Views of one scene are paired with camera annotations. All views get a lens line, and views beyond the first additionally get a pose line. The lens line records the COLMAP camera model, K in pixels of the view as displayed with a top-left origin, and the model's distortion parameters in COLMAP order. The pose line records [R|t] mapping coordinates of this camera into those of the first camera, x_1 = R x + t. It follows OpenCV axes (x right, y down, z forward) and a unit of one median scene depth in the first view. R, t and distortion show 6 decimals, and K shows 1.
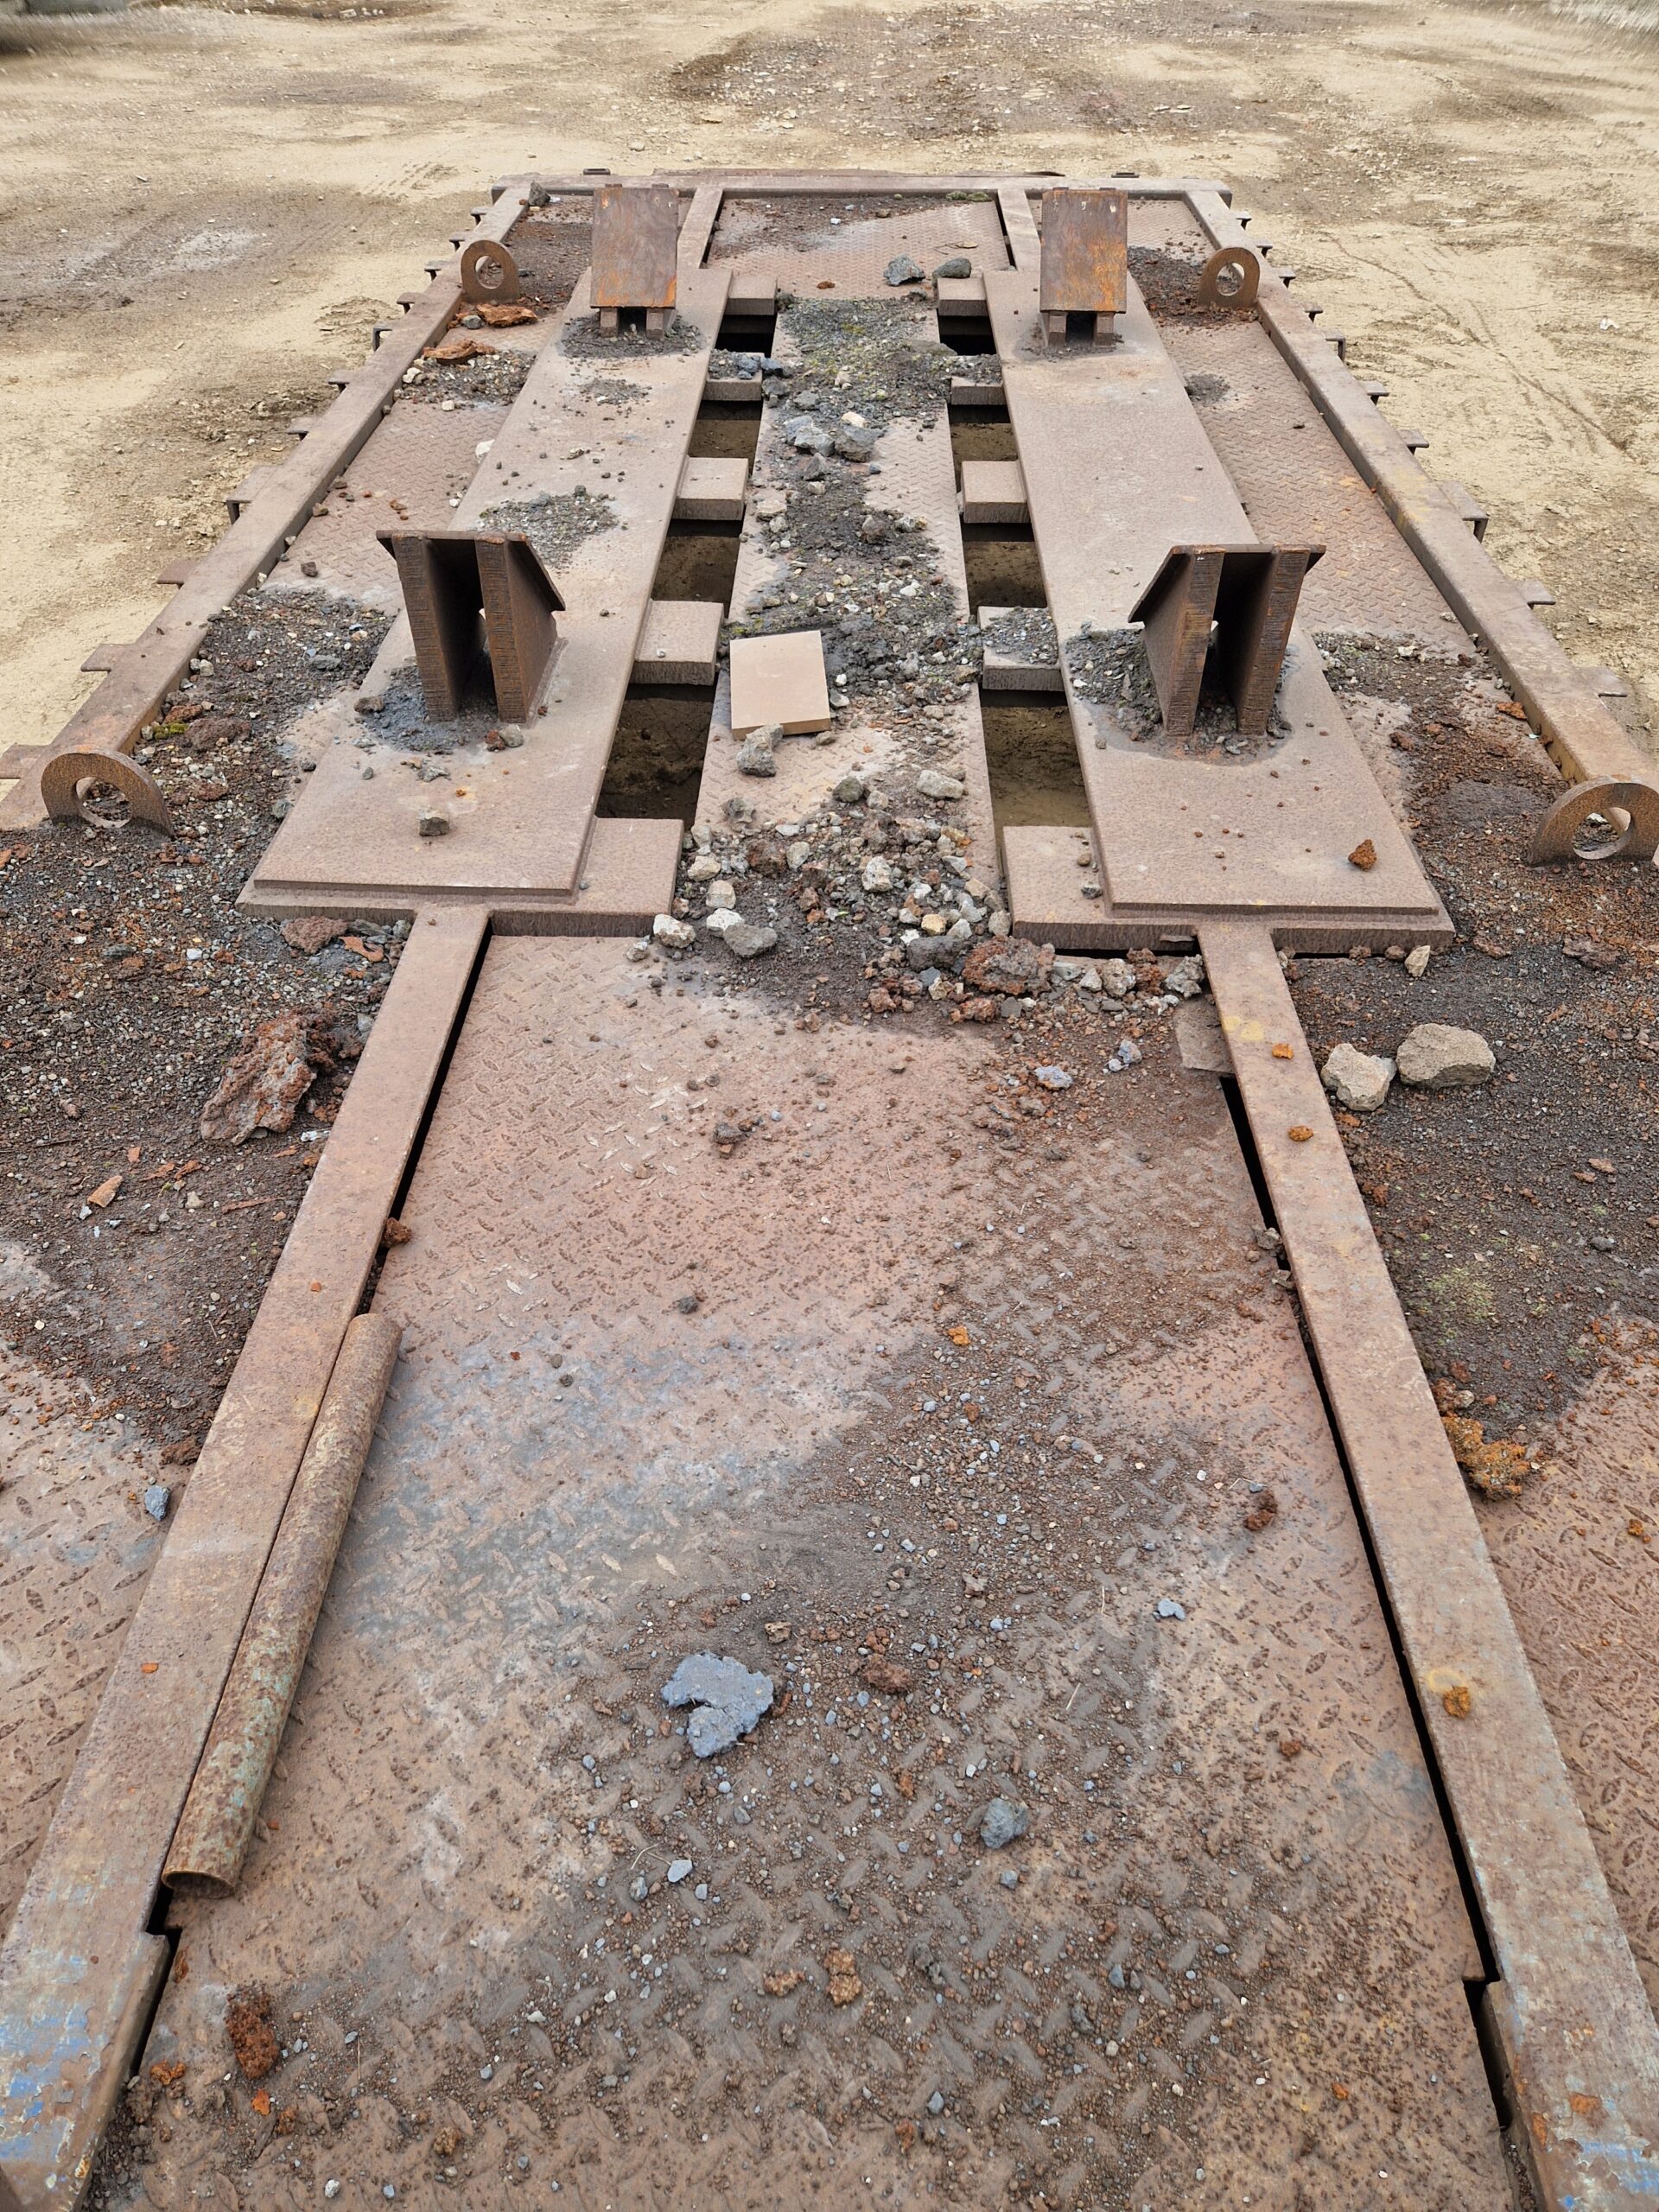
lens RADIAL K [[1462.1, 0, 796.3], [0, 1462.1, 1132.6], [0, 0, 1]] dist [0.067431, -0.056009]
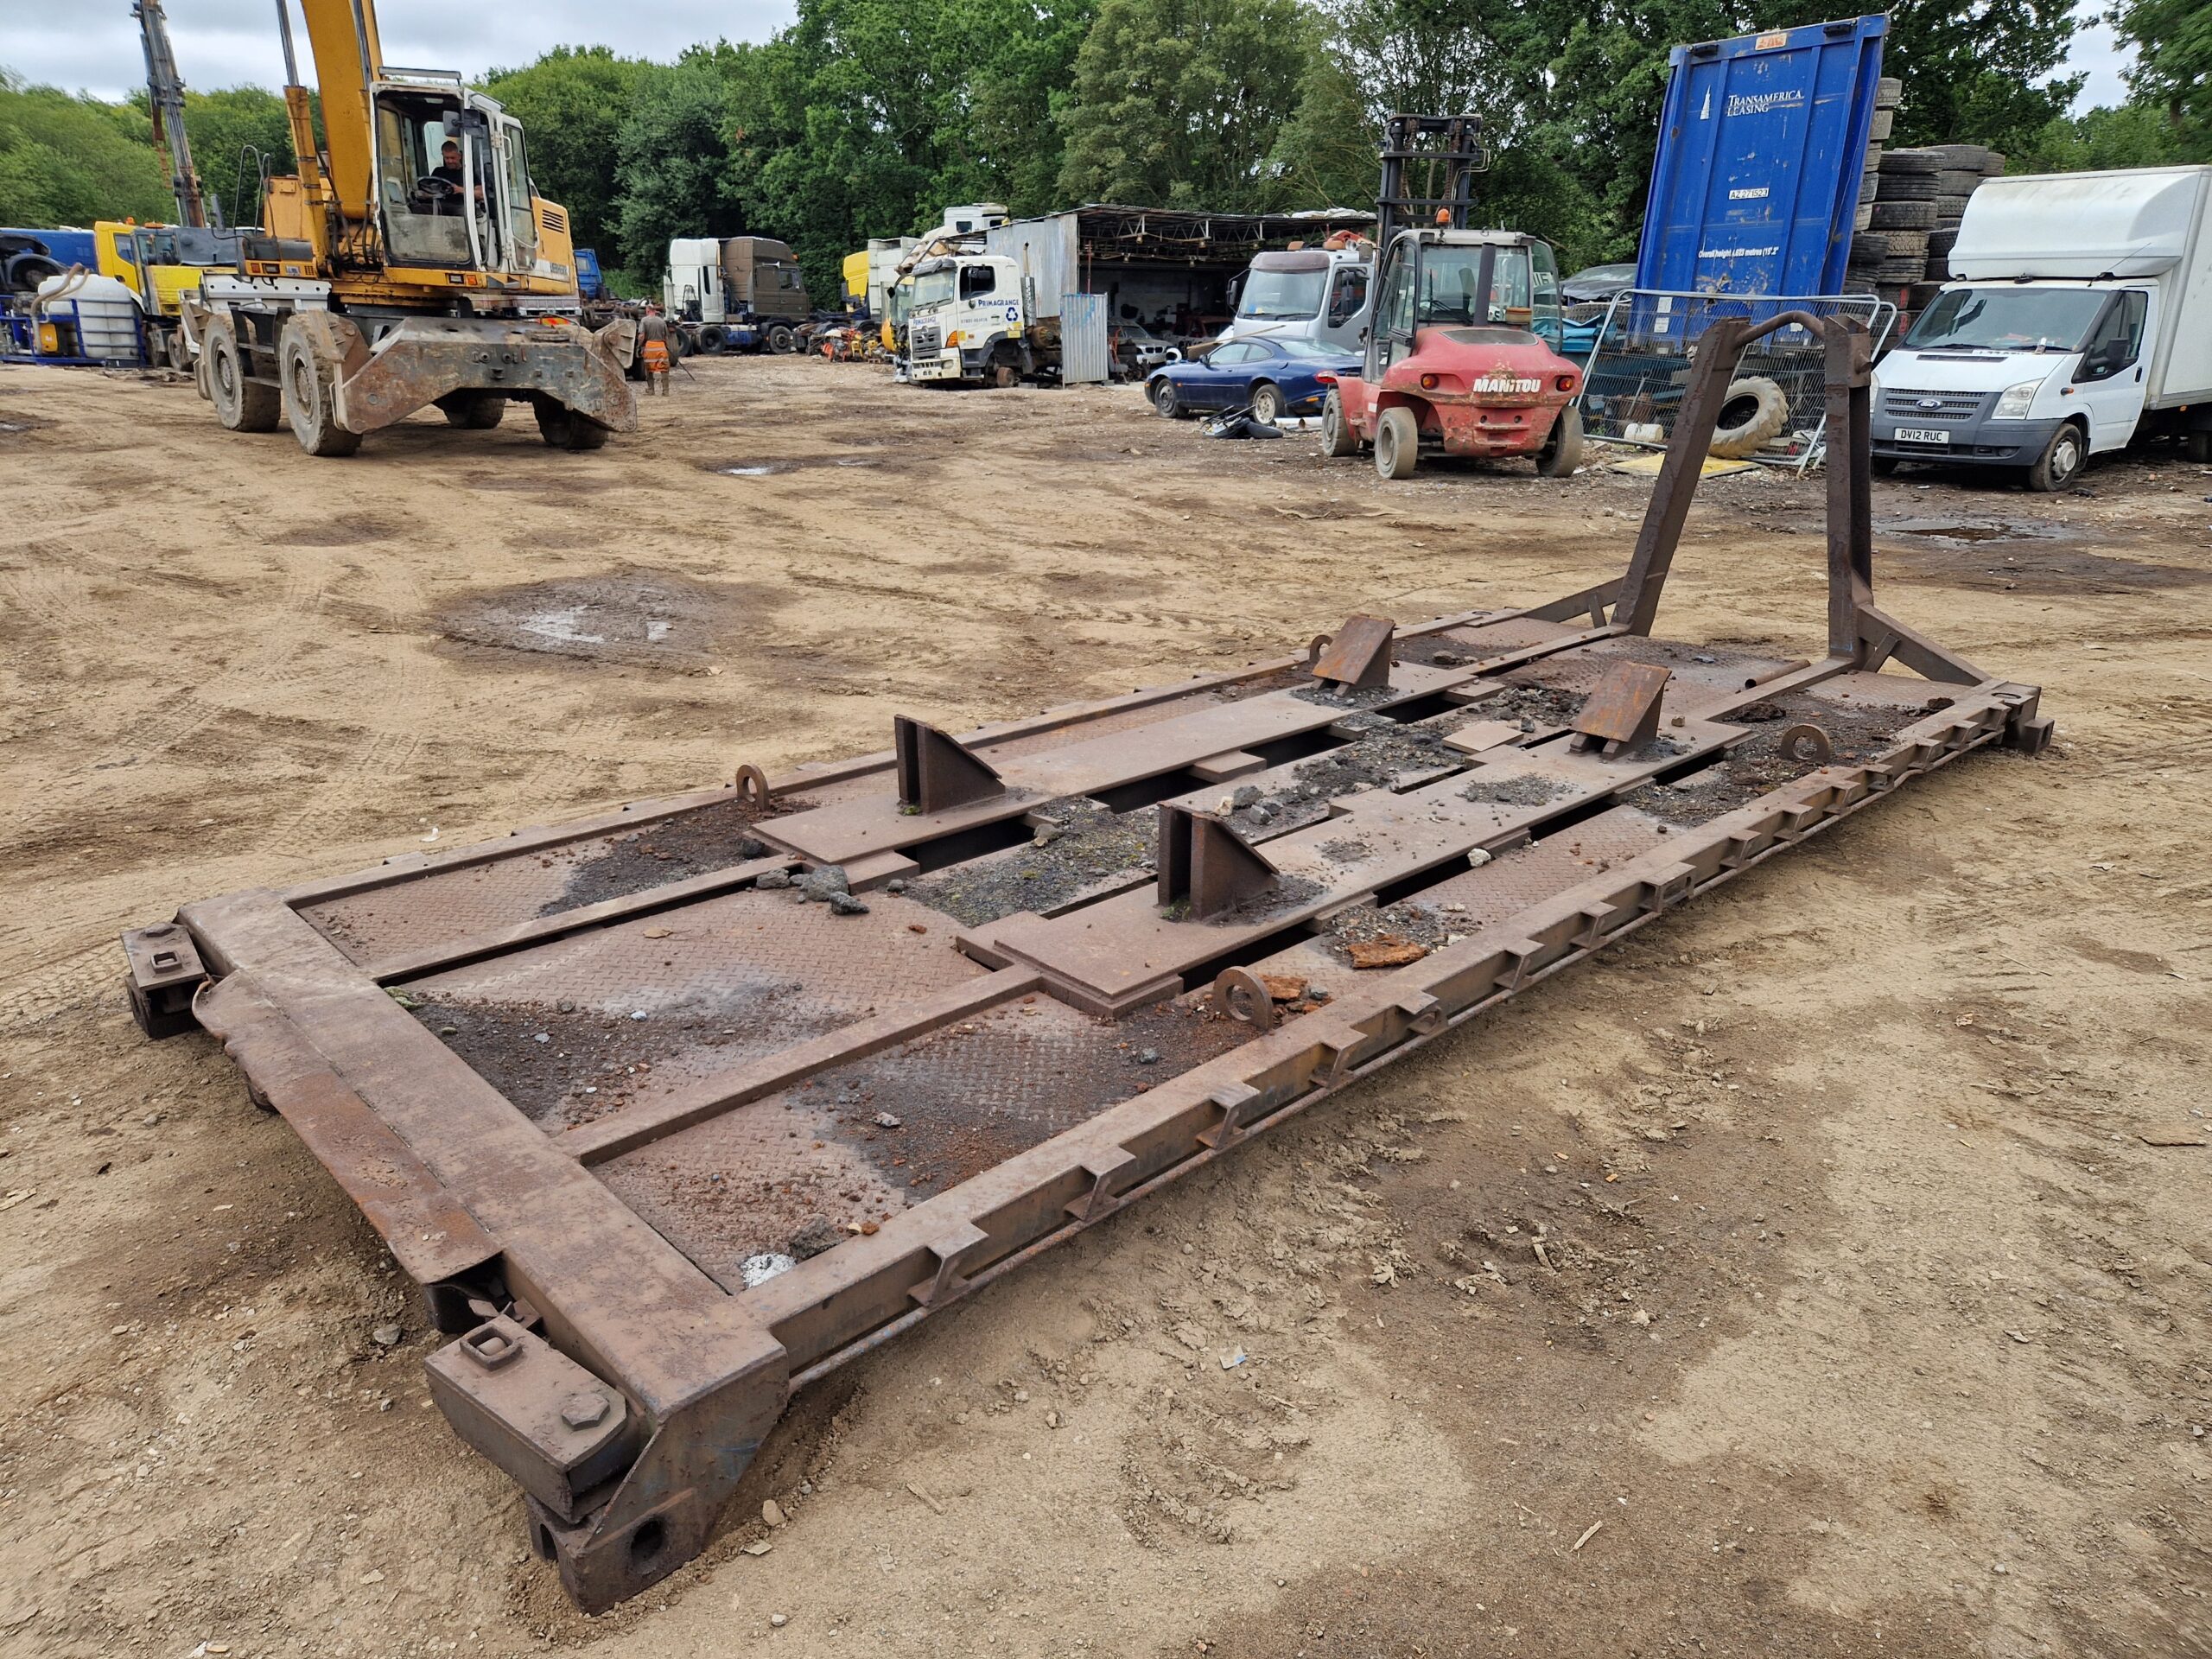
lens RADIAL K [[1475.4, 0, 1096.2], [0, 1475.4, 870.0], [0, 0, 1]] dist [0.069150, -0.059182]
pose [[-0.710575, -0.255605, 0.655553, -1.101667], [0.476179, 0.511223, 0.715475, -2.065725], [-0.518012, 0.820559, -0.241549, 2.002200]]
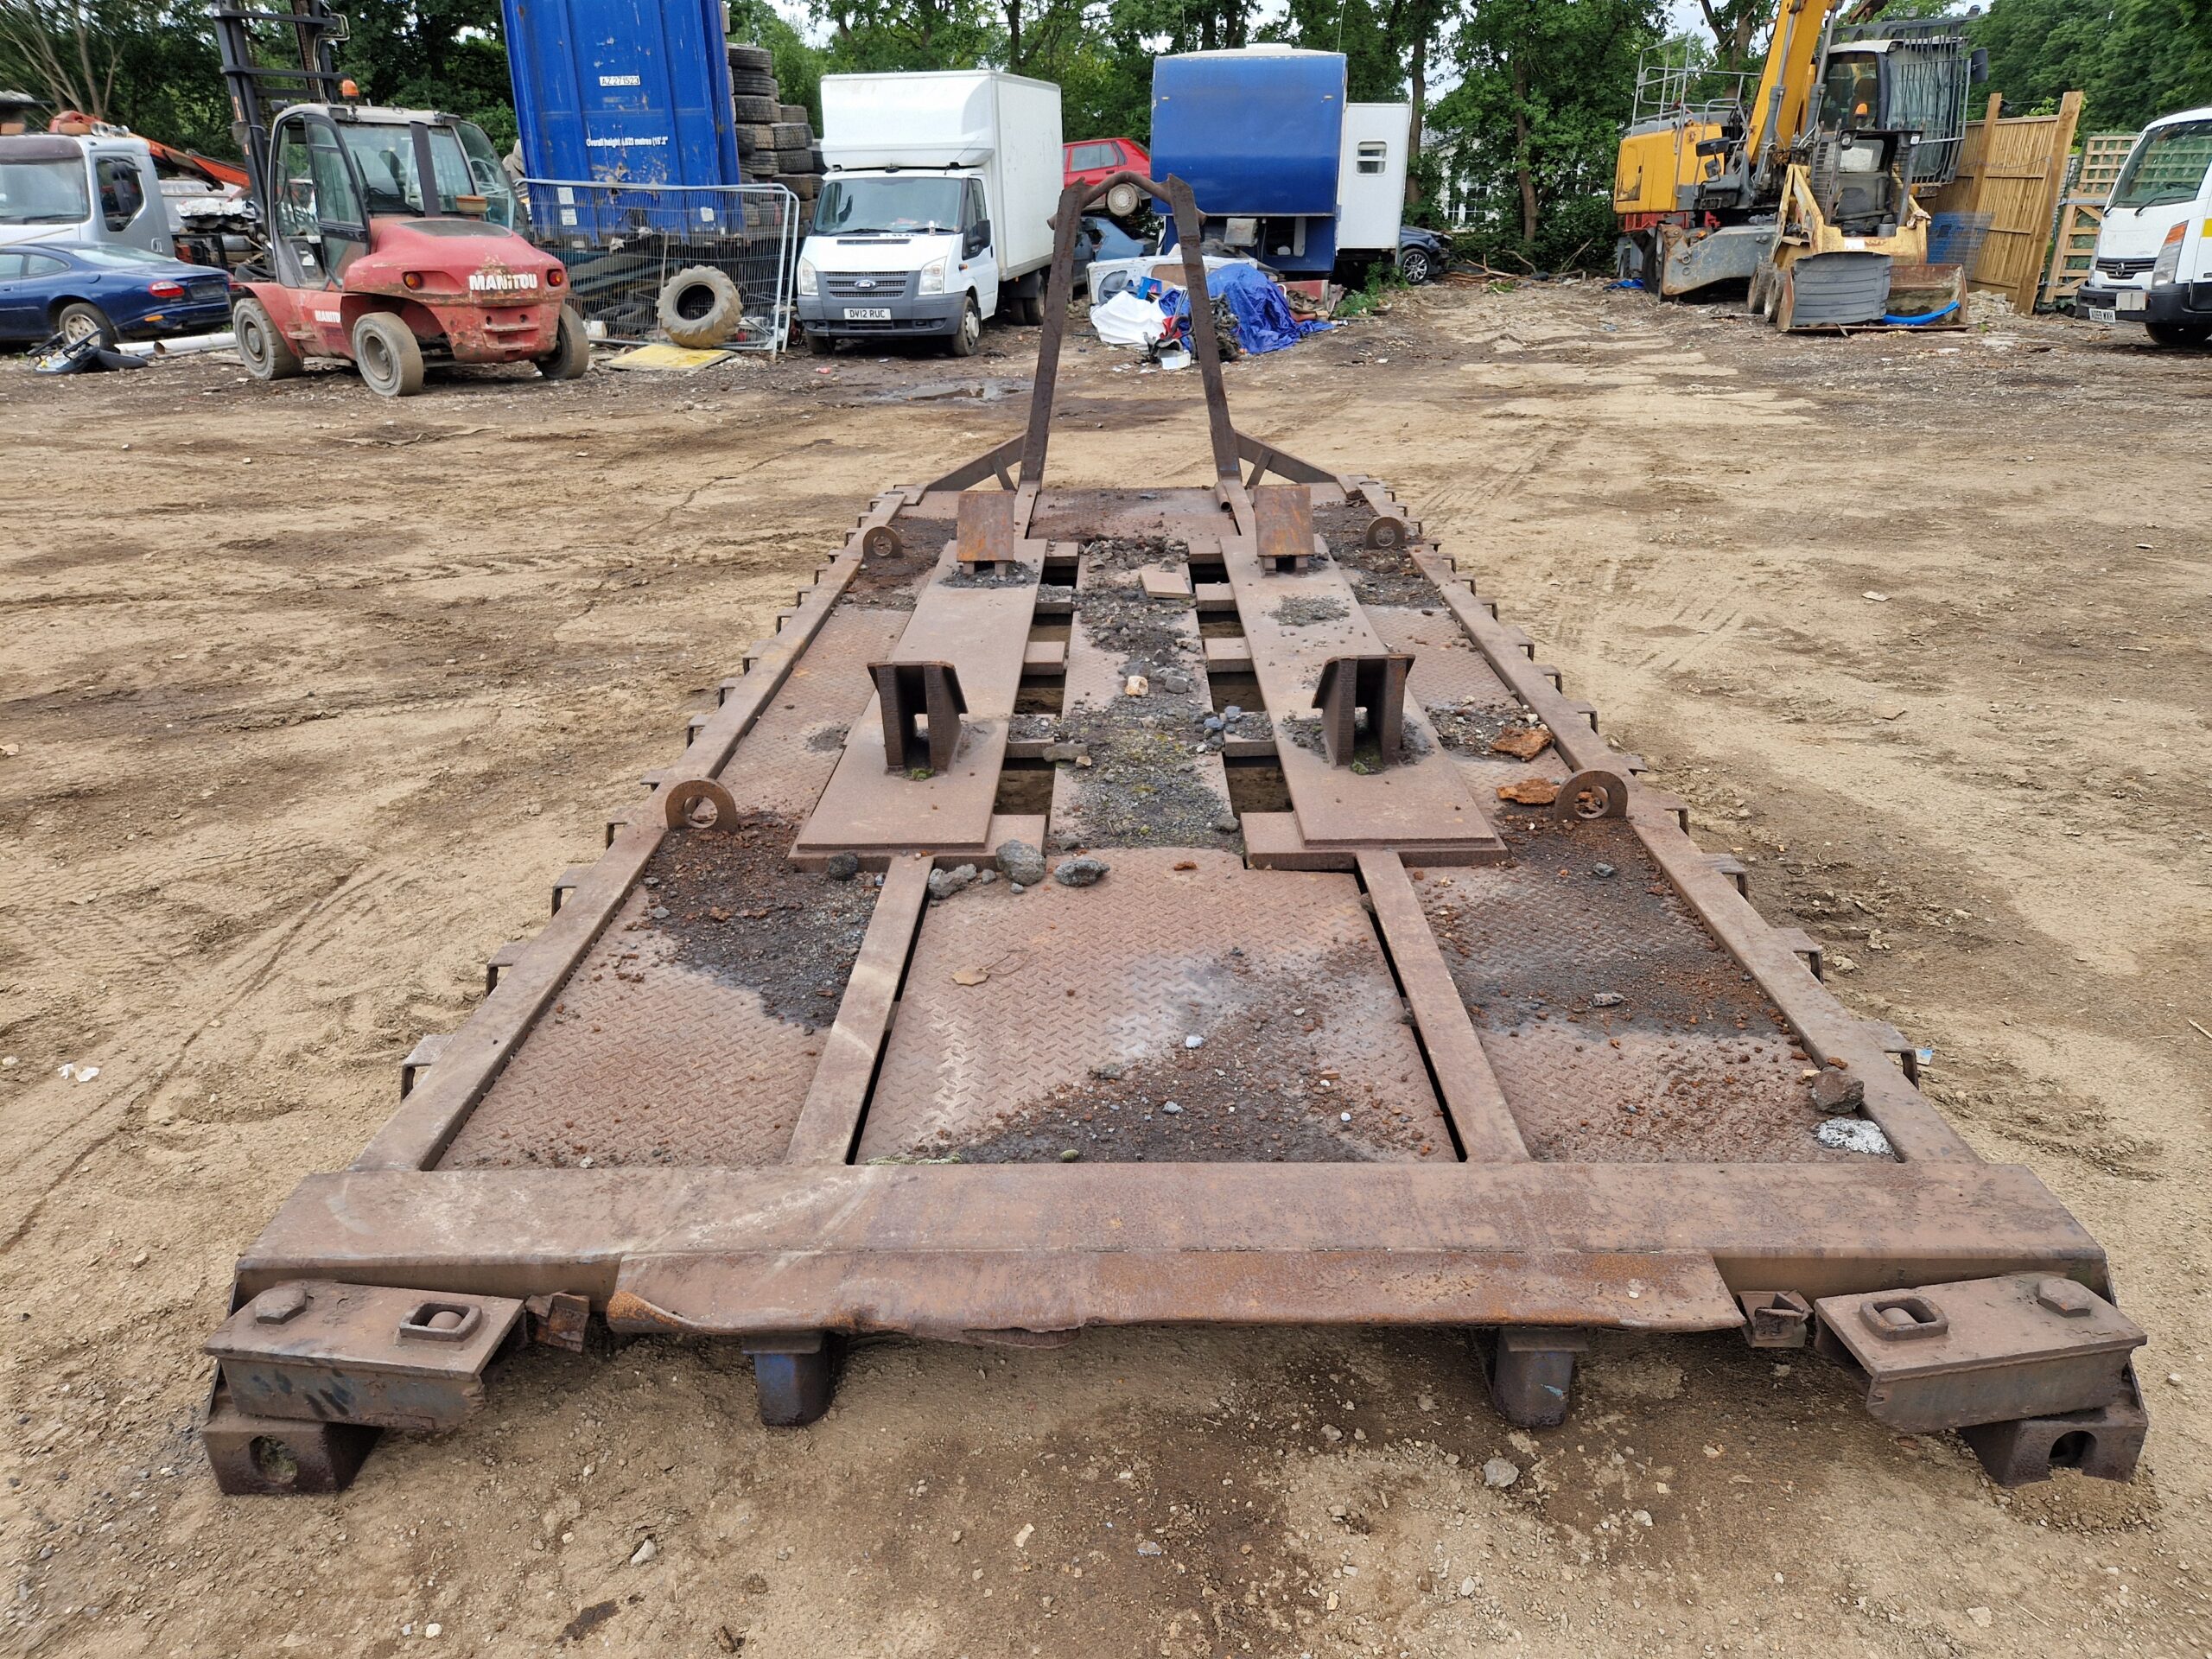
lens RADIAL K [[1462.1, 0, 1111.1], [0, 1462.1, 868.2], [0, 0, 1]] dist [0.067431, -0.056009]
pose [[-0.999401, 0.026869, -0.021789, 0.132117], [-0.009783, 0.384628, 0.923020, -2.239065], [0.033181, 0.922681, -0.384135, 2.285875]]
